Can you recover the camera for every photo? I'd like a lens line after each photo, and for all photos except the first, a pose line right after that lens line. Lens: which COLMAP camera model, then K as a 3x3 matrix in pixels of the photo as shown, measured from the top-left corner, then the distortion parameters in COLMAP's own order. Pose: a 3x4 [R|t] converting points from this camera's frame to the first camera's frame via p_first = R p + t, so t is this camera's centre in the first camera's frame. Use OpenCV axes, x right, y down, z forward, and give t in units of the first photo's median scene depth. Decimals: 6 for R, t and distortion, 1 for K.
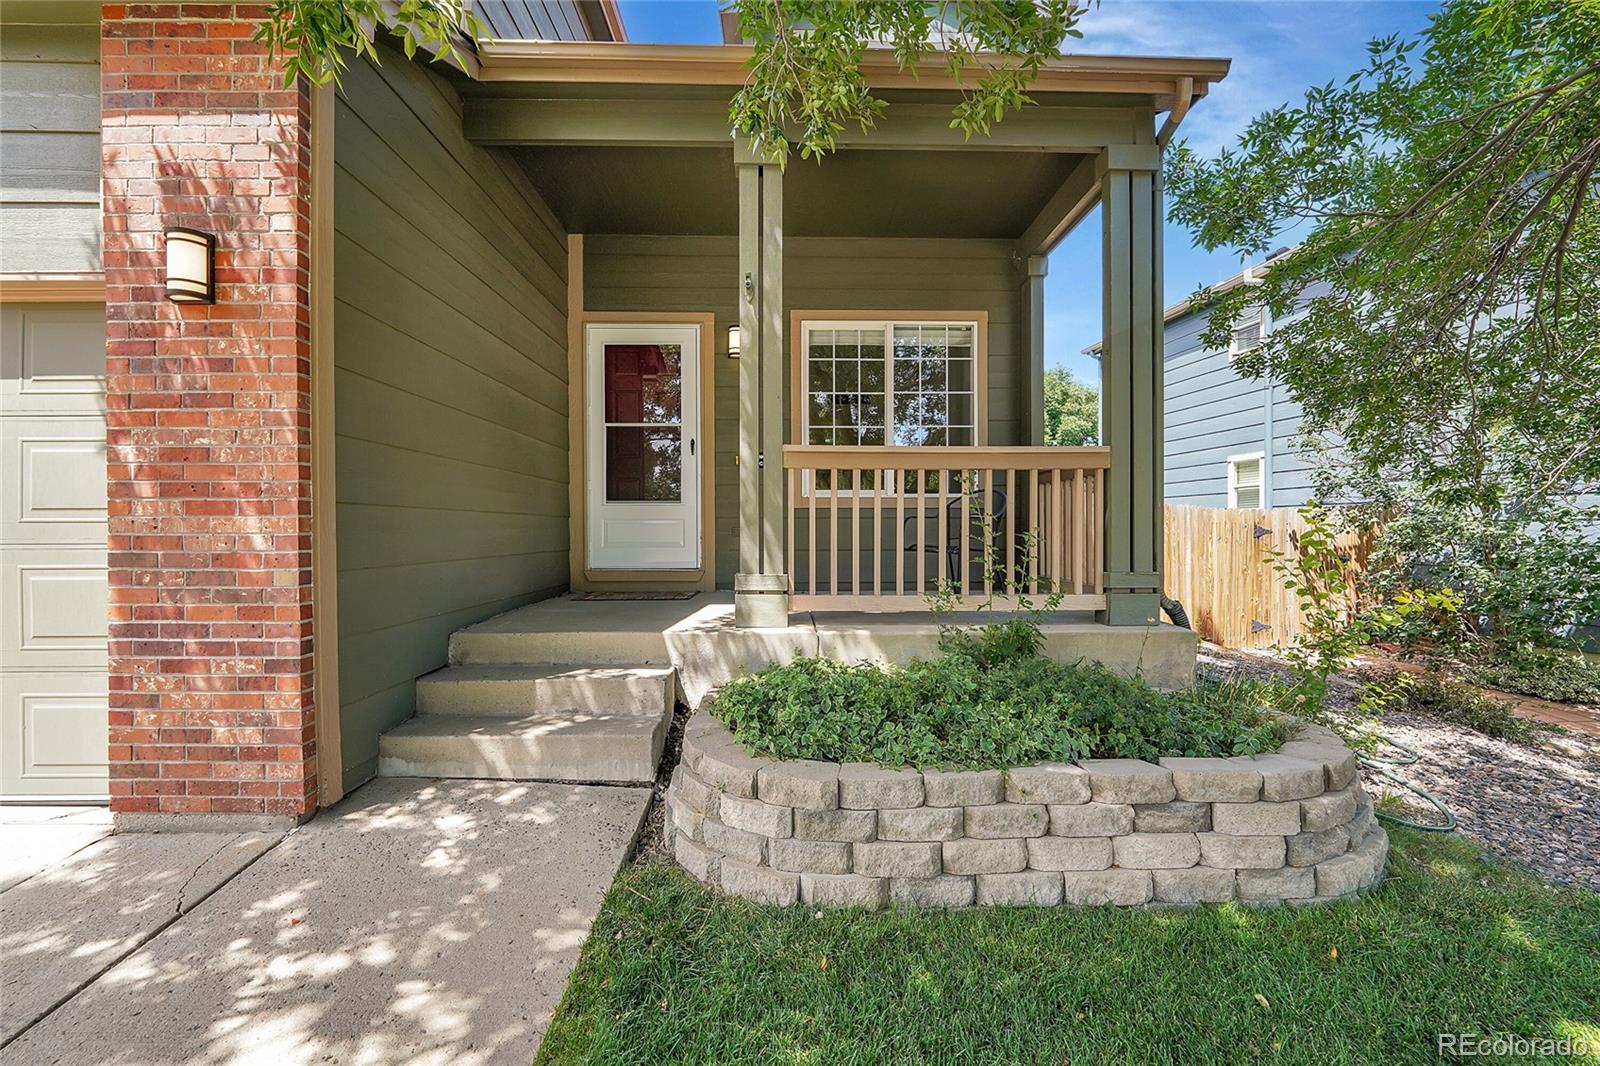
lens RADIAL K [[634.9, 0, 793.1], [0, 634.9, 534.4], [0, 0, 1]] dist [-0.005697, -0.001727]
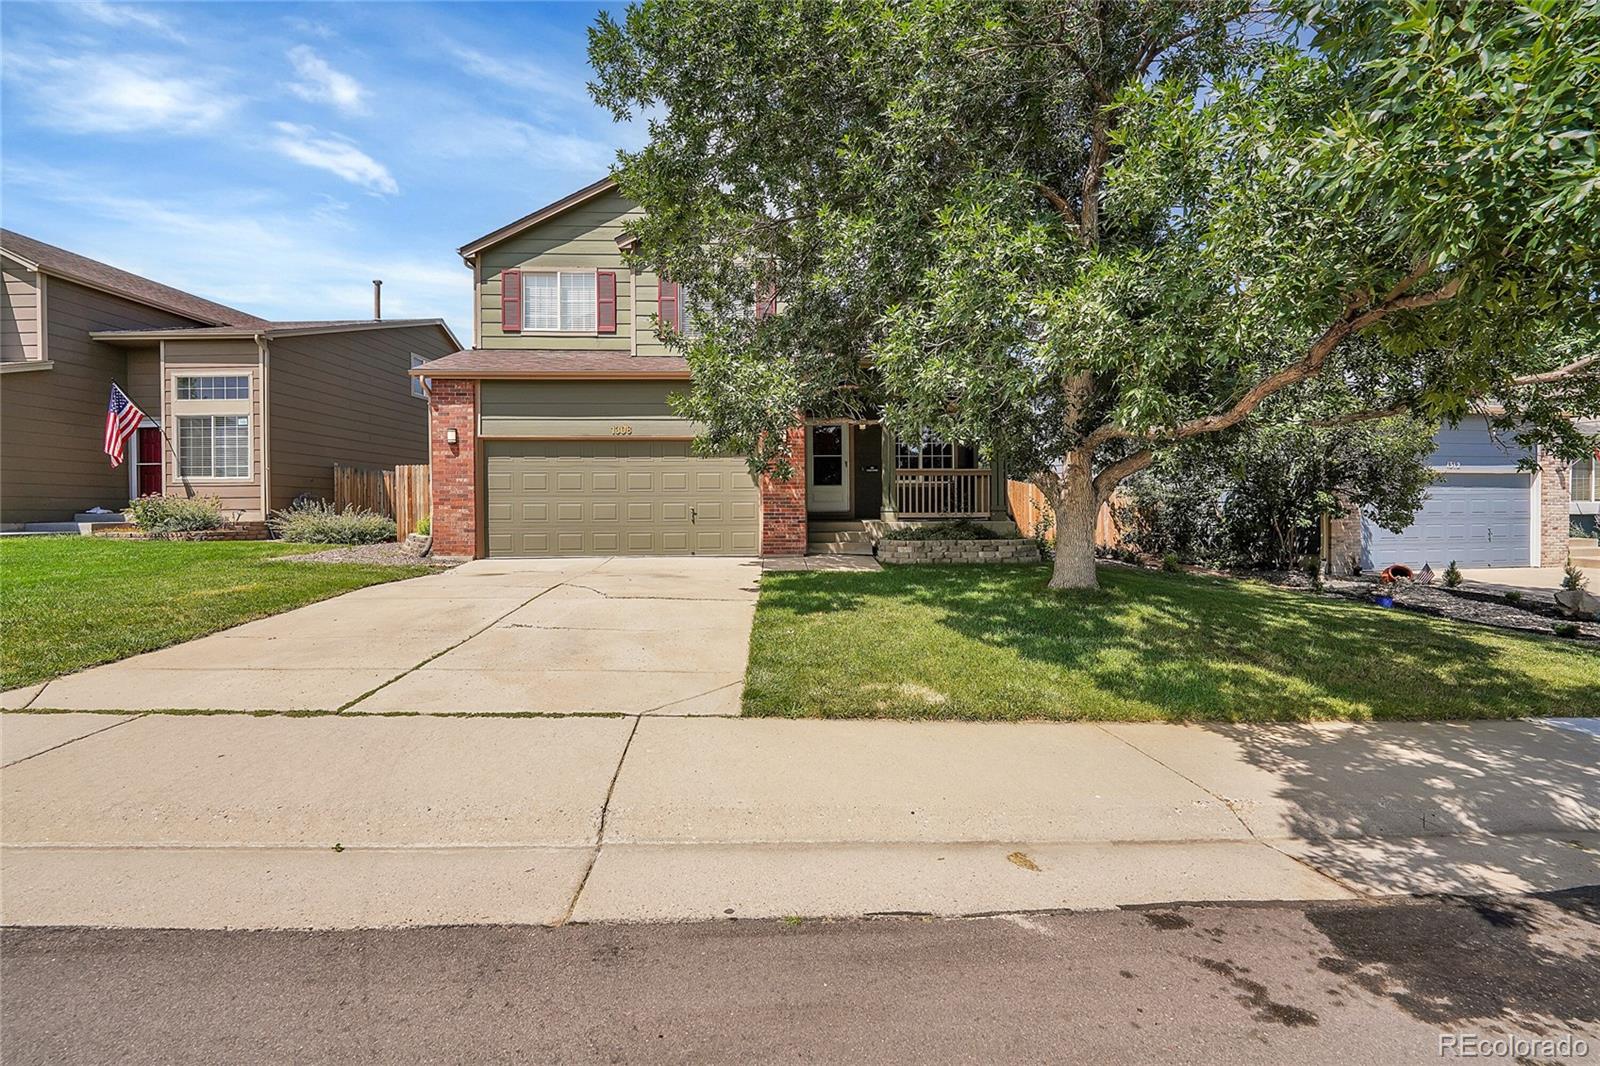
lens RADIAL K [[634.9, 0, 789.4], [0, 634.9, 522.8], [0, 0, 1]] dist [-0.005697, -0.001727]
pose [[0.999883, -0.004444, 0.014607, -0.786666], [0.004251, 0.999904, 0.013192, 0.127349], [-0.014664, -0.013129, 0.999806, -2.962729]]
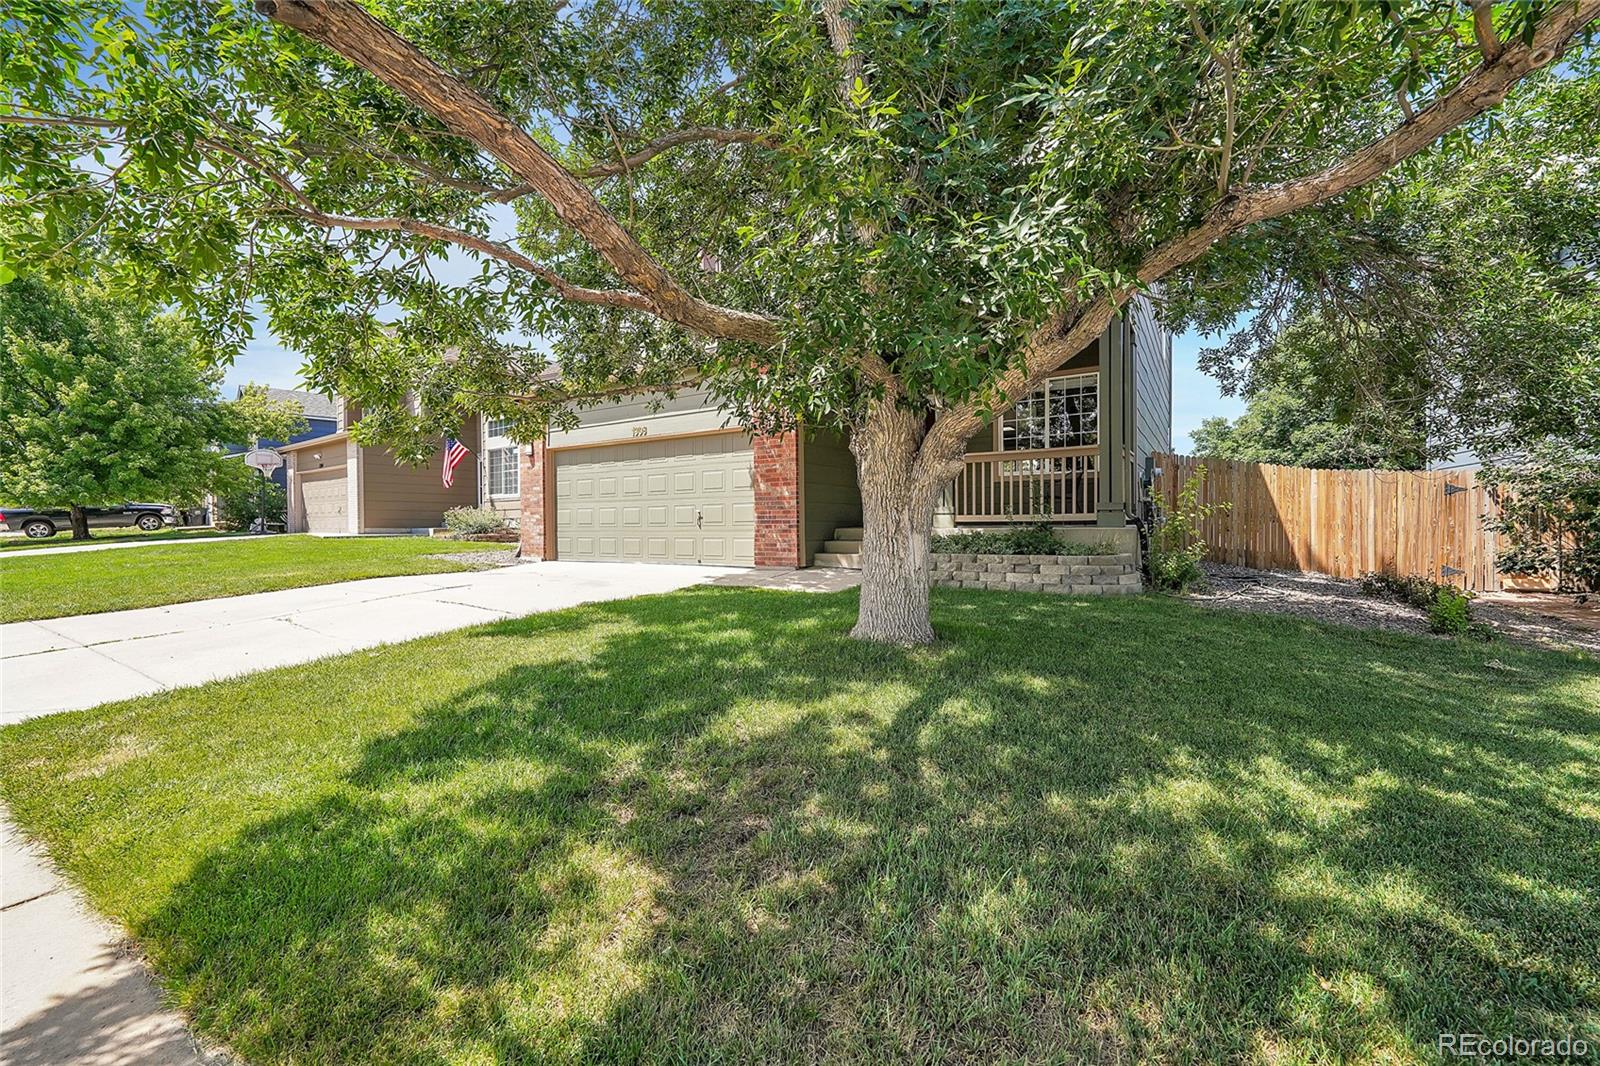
lens RADIAL K [[634.9, 0, 802.8], [0, 634.9, 531.0], [0, 0, 1]] dist [-0.005697, -0.001727]
pose [[0.835344, 0.000373, -0.549727, 1.053349], [0.001976, 0.999991, 0.003681, 0.181641], [0.549724, -0.004161, 0.835336, -1.698102]]
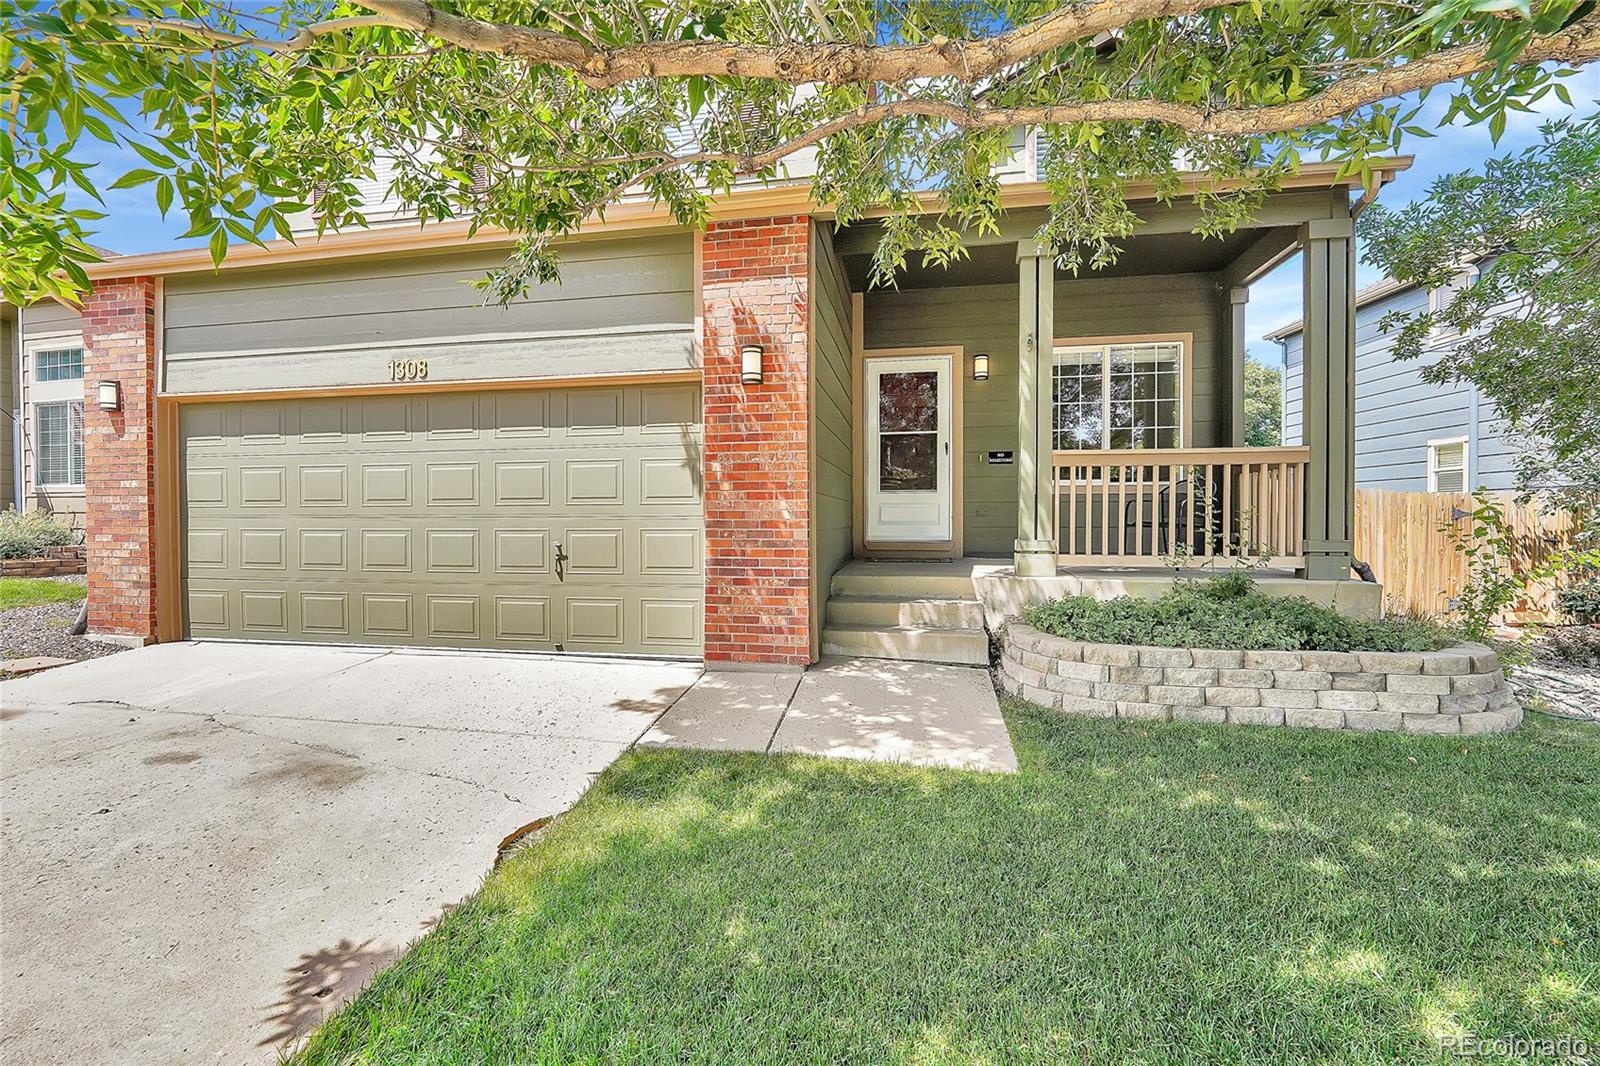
lens RADIAL K [[634.9, 0, 798.8], [0, 634.9, 529.6], [0, 0, 1]] dist [-0.005697, -0.001727]
pose [[0.981594, 0.003182, -0.190953, -0.376114], [-0.001009, 0.999934, 0.011478, 0.028550], [0.190977, -0.011074, 0.981532, -0.644066]]
